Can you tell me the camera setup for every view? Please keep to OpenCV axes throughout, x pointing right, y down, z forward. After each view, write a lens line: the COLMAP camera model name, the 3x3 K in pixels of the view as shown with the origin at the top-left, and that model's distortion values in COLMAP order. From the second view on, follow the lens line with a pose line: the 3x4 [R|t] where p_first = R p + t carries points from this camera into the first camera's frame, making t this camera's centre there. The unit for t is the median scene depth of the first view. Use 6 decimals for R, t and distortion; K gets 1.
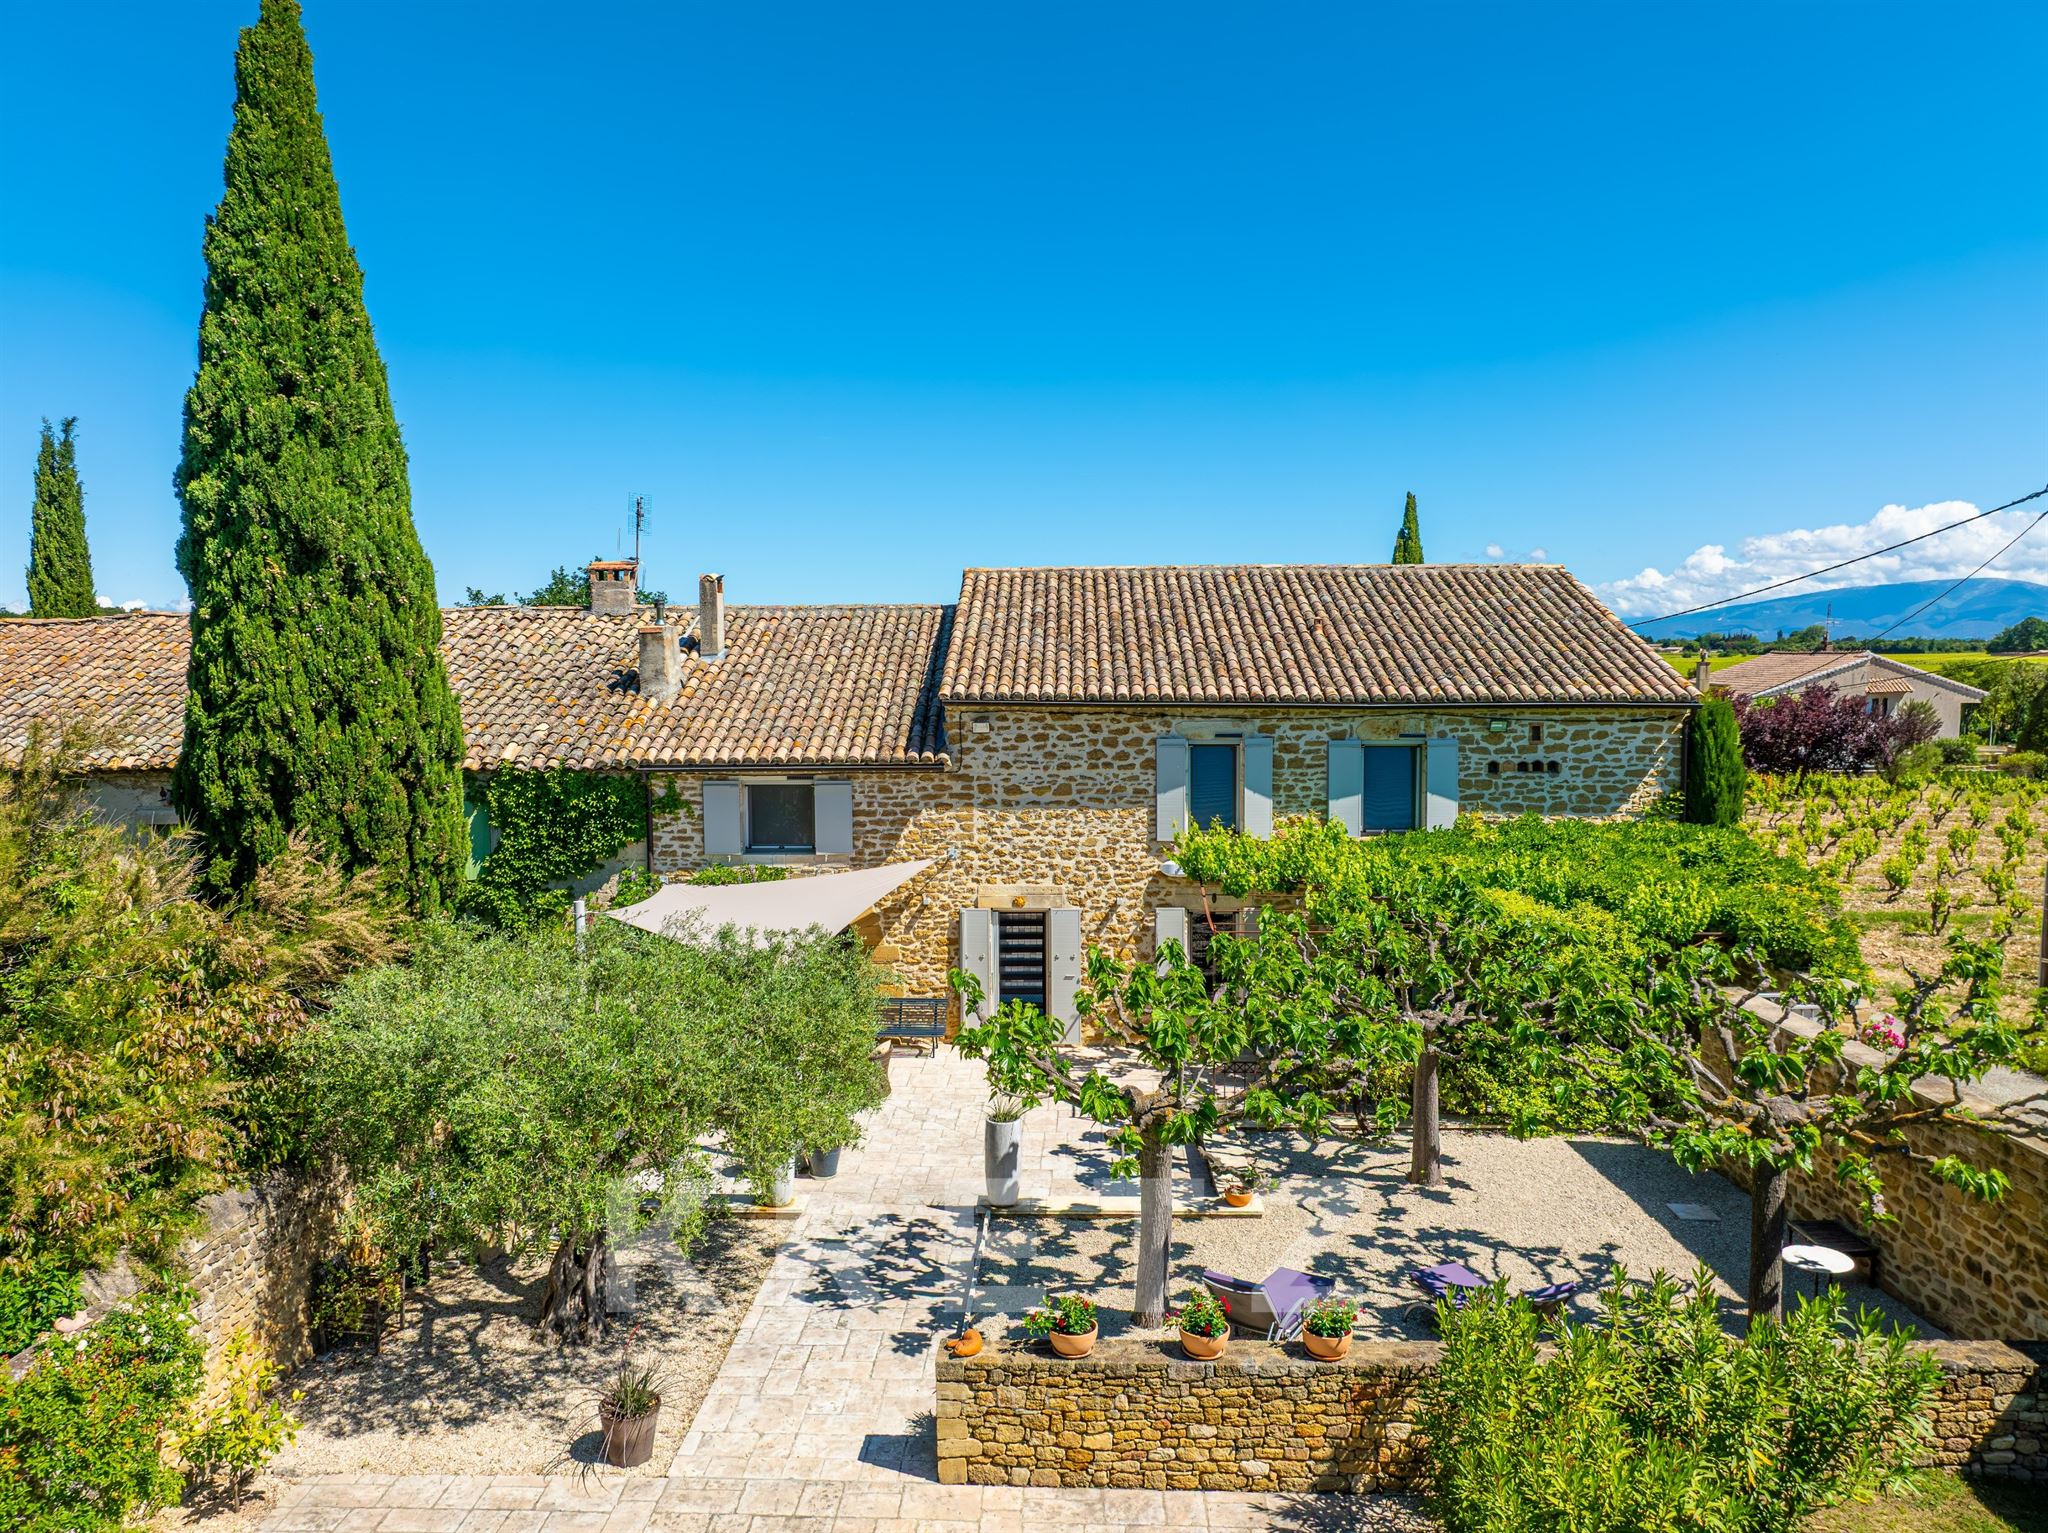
lens RADIAL K [[1865.7, 0, 1024.0], [0, 1865.7, 766.5], [0, 0, 1]] dist [-0.077051, -0.016725]
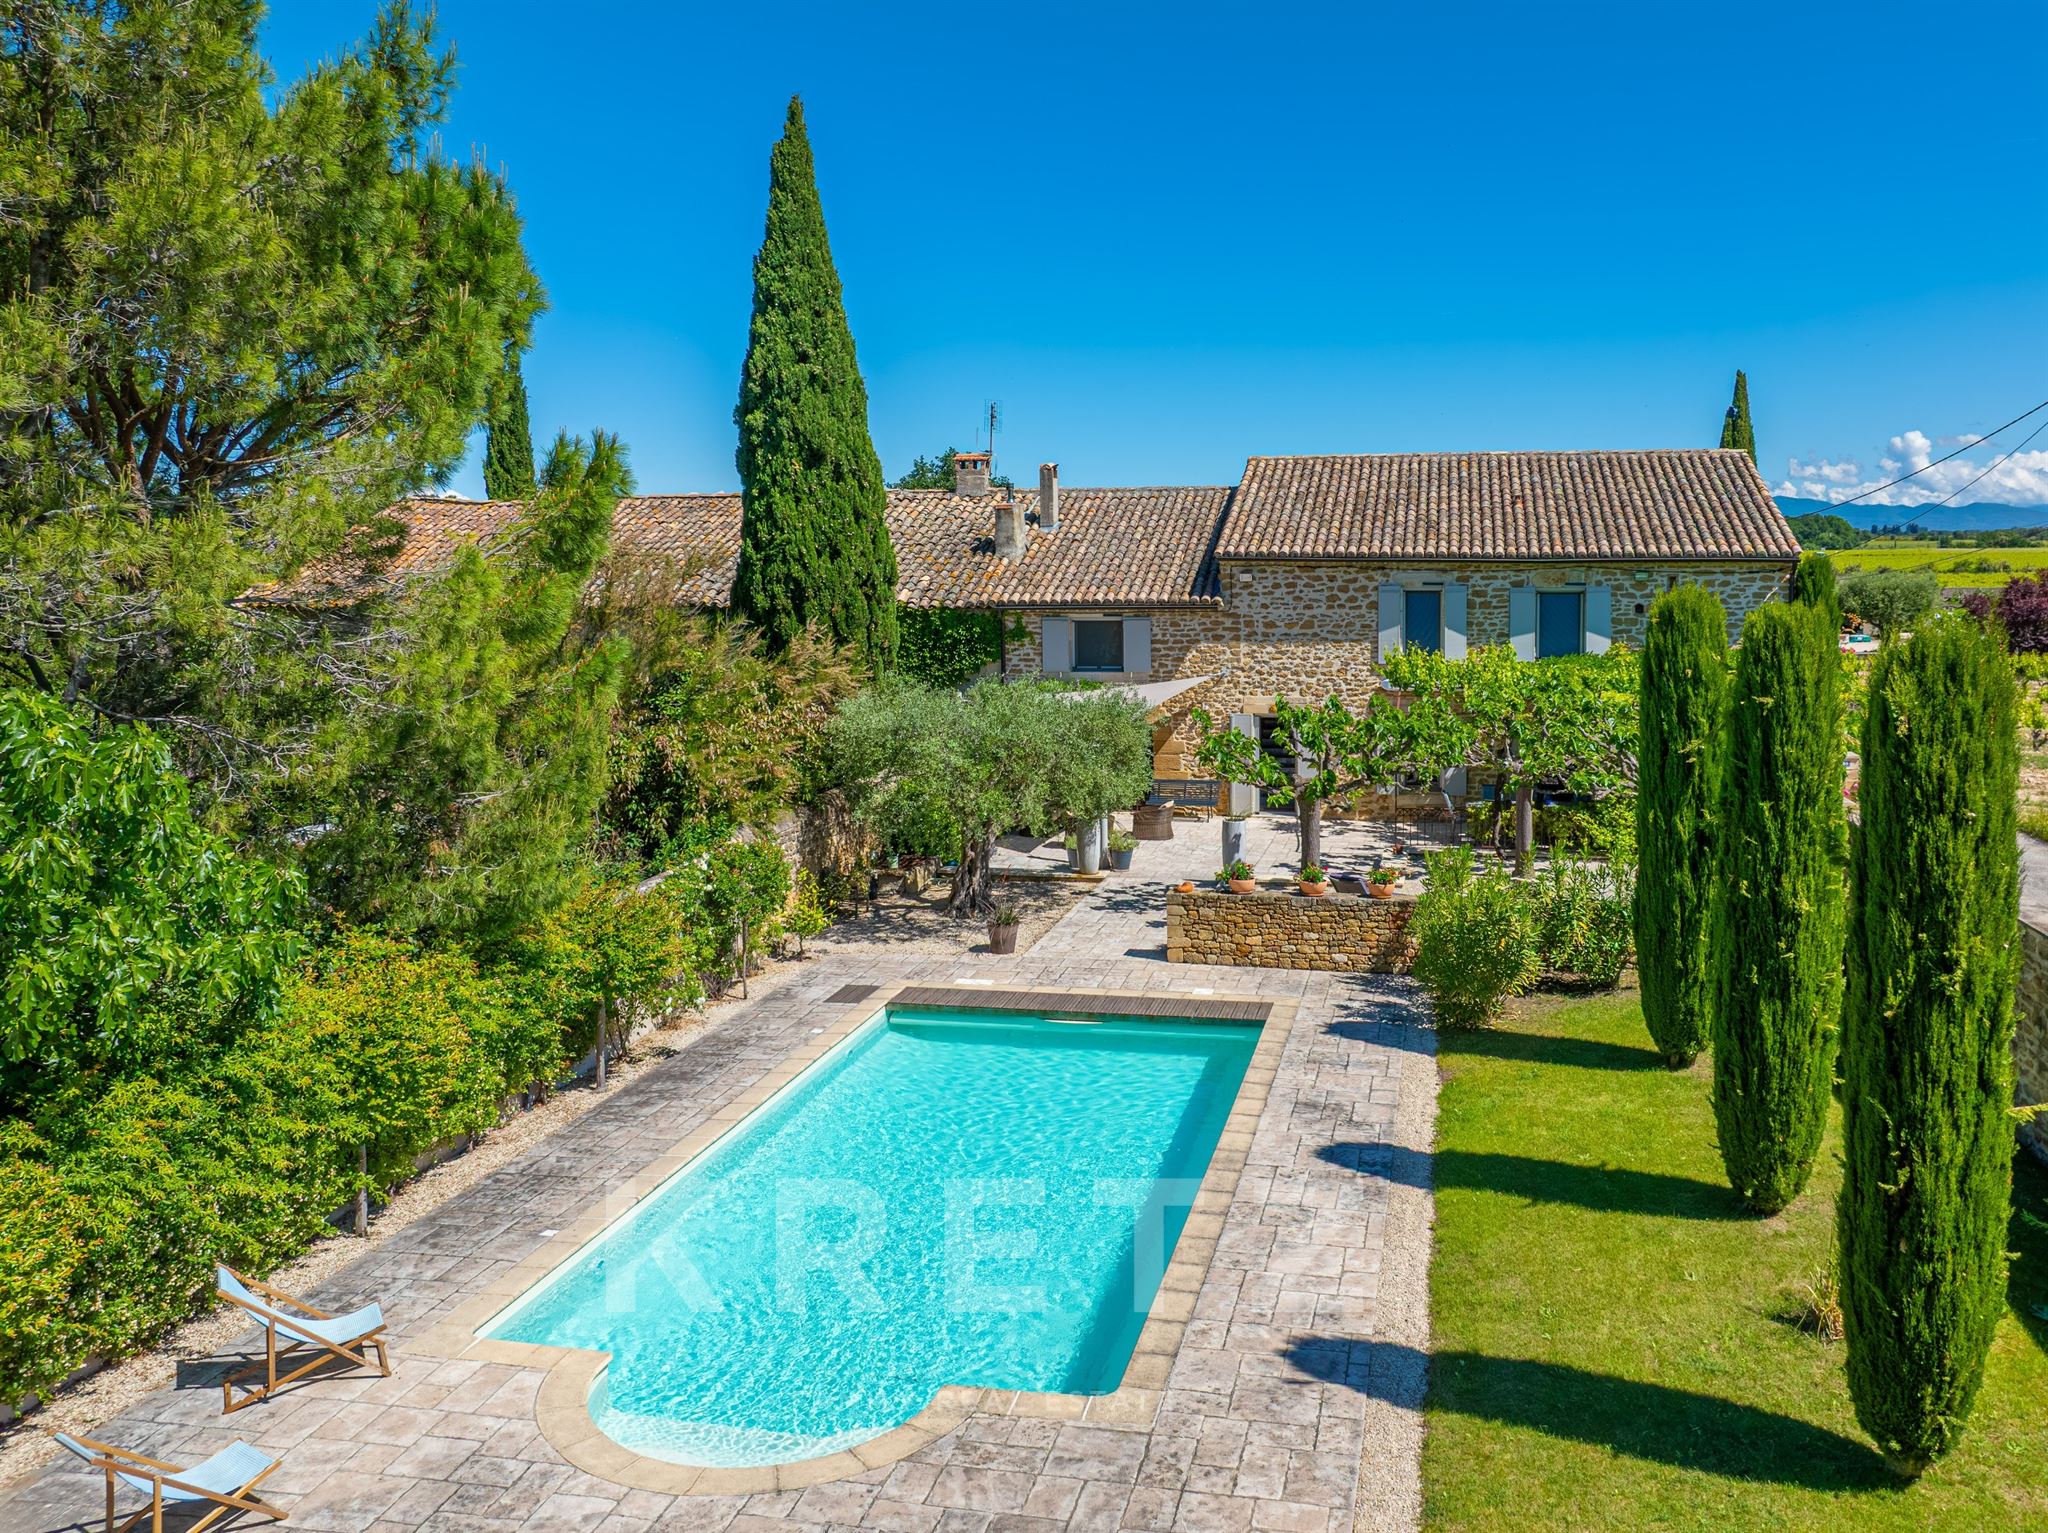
lens RADIAL K [[1773.8, 0, 1024.0], [0, 1773.8, 766.5], [0, 0, 1]] dist [-0.033624, -0.008613]
pose [[0.984143, 0.019384, -0.176314, 0.046752], [-0.007114, 0.997524, 0.069960, 0.026483], [0.177234, -0.067597, 0.981845, -0.291849]]
